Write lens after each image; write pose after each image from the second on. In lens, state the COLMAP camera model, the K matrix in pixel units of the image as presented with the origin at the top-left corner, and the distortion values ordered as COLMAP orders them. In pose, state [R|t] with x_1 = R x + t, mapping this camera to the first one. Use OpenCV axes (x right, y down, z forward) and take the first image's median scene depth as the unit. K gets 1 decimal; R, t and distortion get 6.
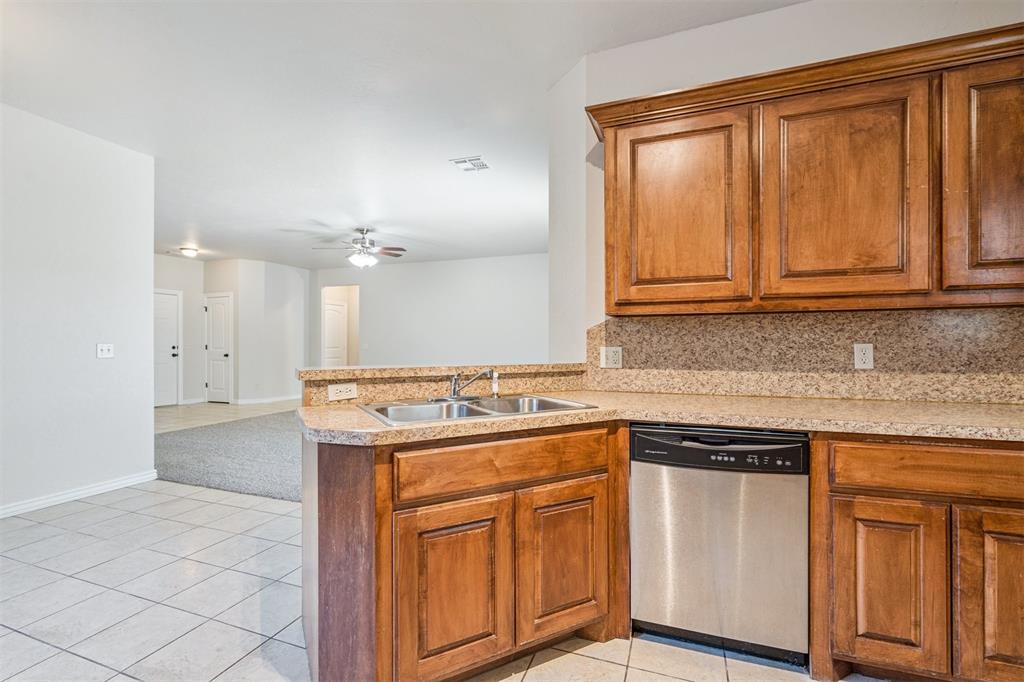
lens RADIAL K [[465.0, 0, 509.3], [0, 465.0, 343.3], [0, 0, 1]] dist [-0.008064, 0.004654]
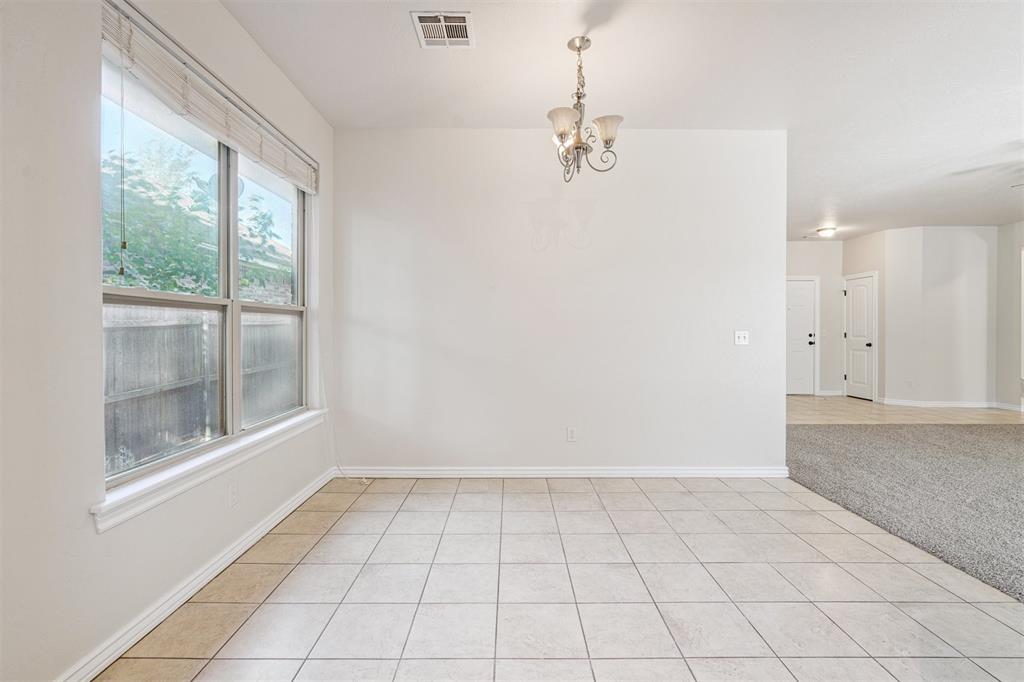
lens RADIAL K [[465.0, 0, 510.6], [0, 465.0, 332.8], [0, 0, 1]] dist [-0.008064, 0.004654]
pose [[0.357547, 0.005167, -0.933881, -0.082632], [-0.001371, 0.999987, 0.005008, 0.000530], [0.933894, -0.000511, 0.357549, 0.130282]]
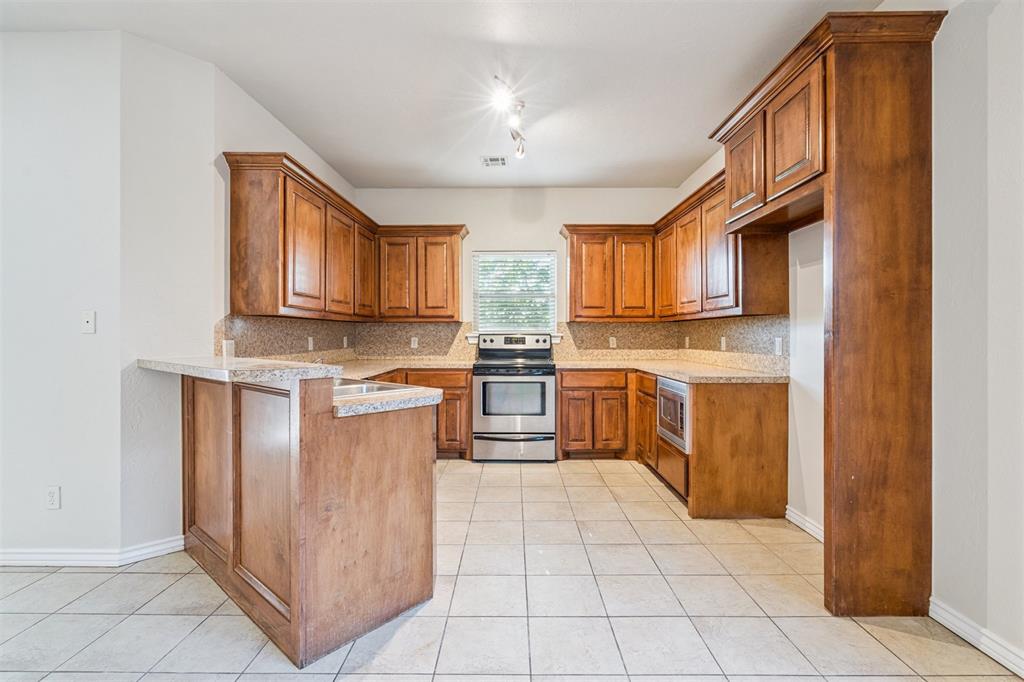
lens RADIAL K [[465.0, 0, 510.7], [0, 465.0, 335.0], [0, 0, 1]] dist [-0.008064, 0.004654]
pose [[-0.346278, 0.001445, 0.938131, -0.581517], [-0.000381, 0.999999, -0.001681, -0.001737], [-0.938132, -0.000940, -0.346277, 0.400304]]
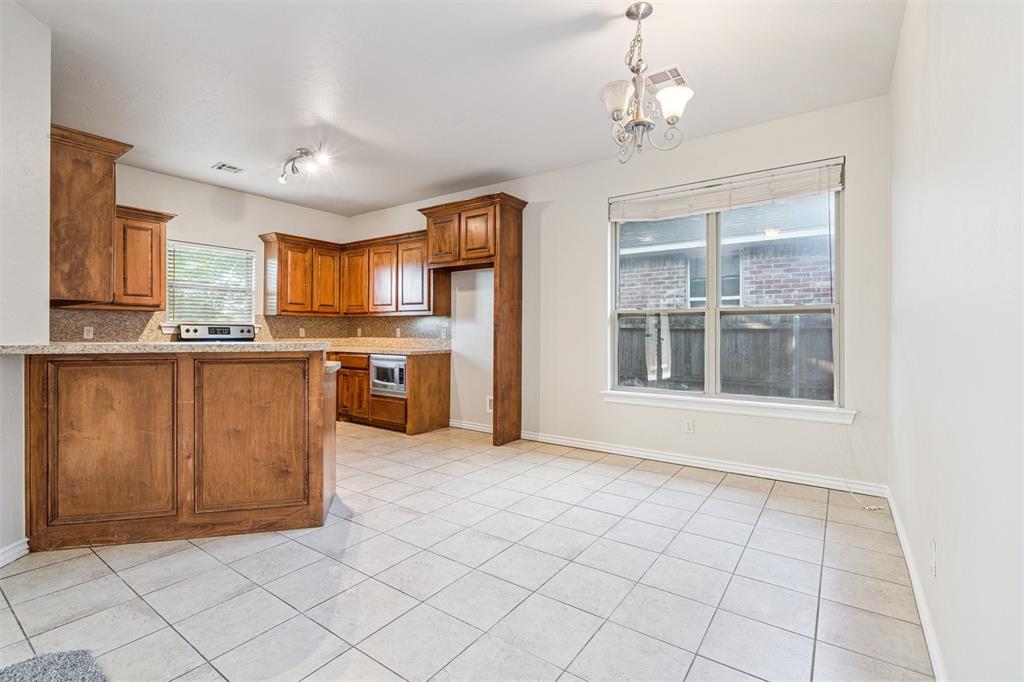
lens RADIAL K [[465.0, 0, 512.0], [0, 465.0, 330.2], [0, 0, 1]] dist [-0.008064, 0.004654]
pose [[-0.966485, -0.003157, 0.256705, -0.569677], [-0.004216, 0.999985, -0.003577, 0.008935], [-0.256690, -0.004539, -0.966483, 0.932121]]
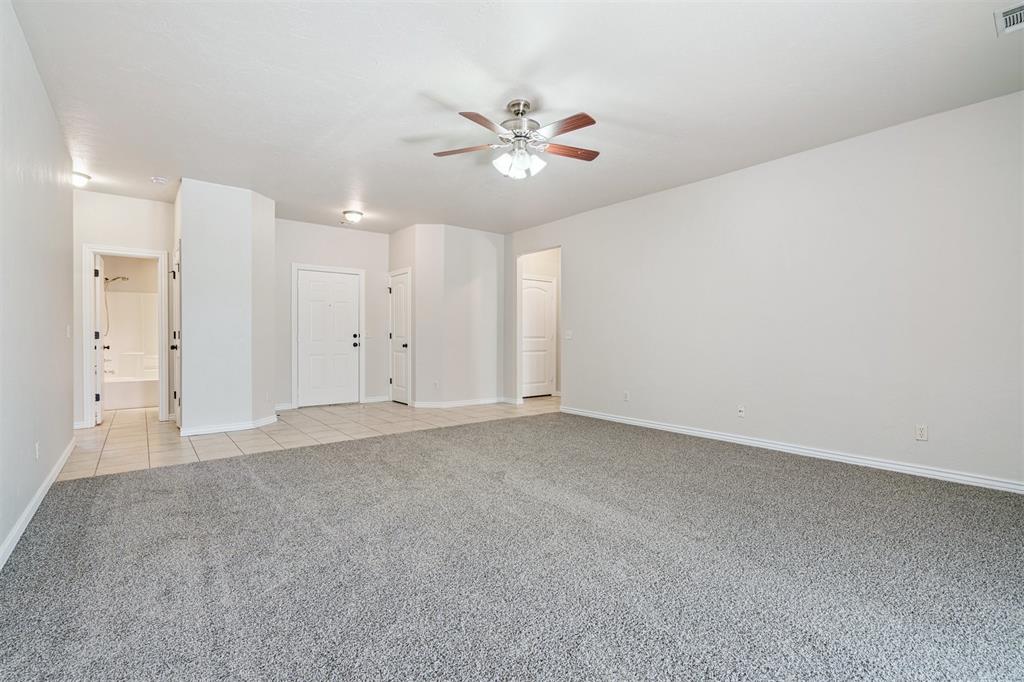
lens RADIAL K [[465.0, 0, 509.8], [0, 465.0, 340.3], [0, 0, 1]] dist [-0.008064, 0.004654]
pose [[0.863842, 0.003217, -0.503753, -0.081836], [-0.001115, 0.999989, 0.004474, 0.024758], [0.503762, -0.003303, 0.863836, 0.747567]]
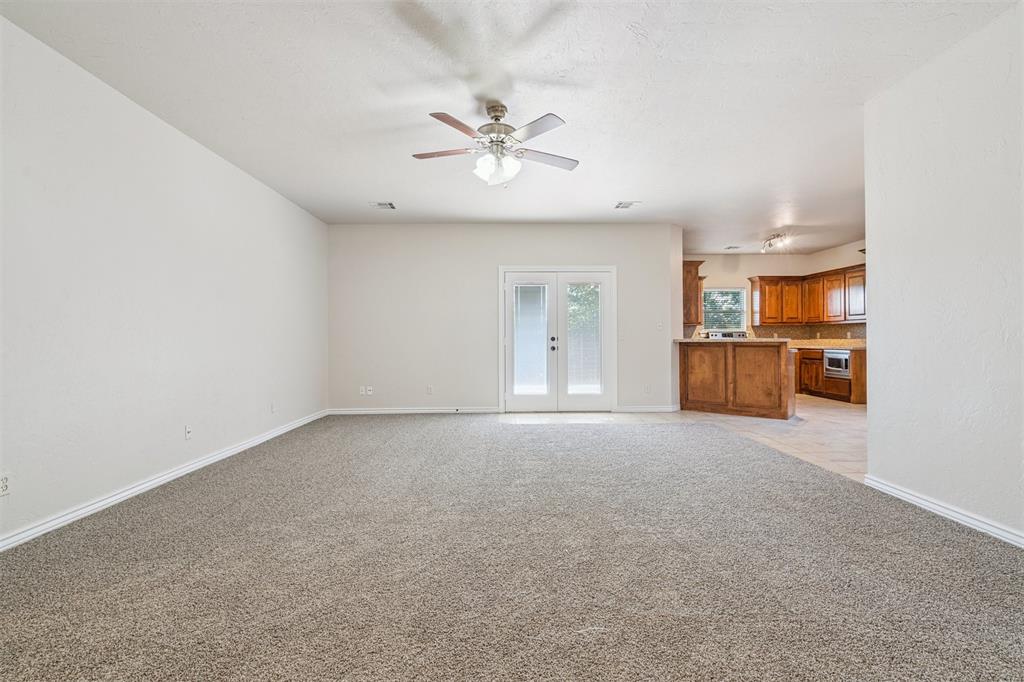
lens RADIAL K [[465.0, 0, 510.8], [0, 465.0, 335.0], [0, 0, 1]] dist [-0.008064, 0.004654]
pose [[-0.363040, 0.009711, 0.931723, -1.134601], [0.003425, 0.999953, -0.009088, 0.023323], [-0.931767, -0.000109, -0.363056, 1.638622]]
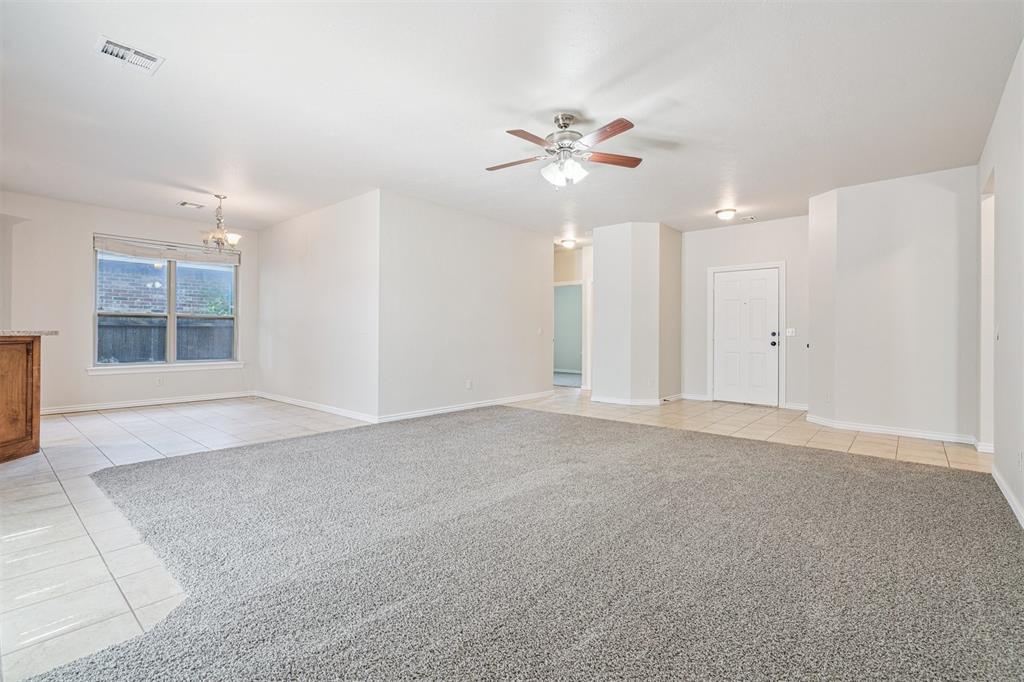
lens RADIAL K [[465.0, 0, 507.0], [0, 465.0, 331.6], [0, 0, 1]] dist [-0.008064, 0.004654]
pose [[-0.347549, -0.009502, -0.937614, 0.336093], [-0.006445, 0.999949, -0.007744, 0.026378], [0.937640, 0.003351, -0.347593, 1.575360]]
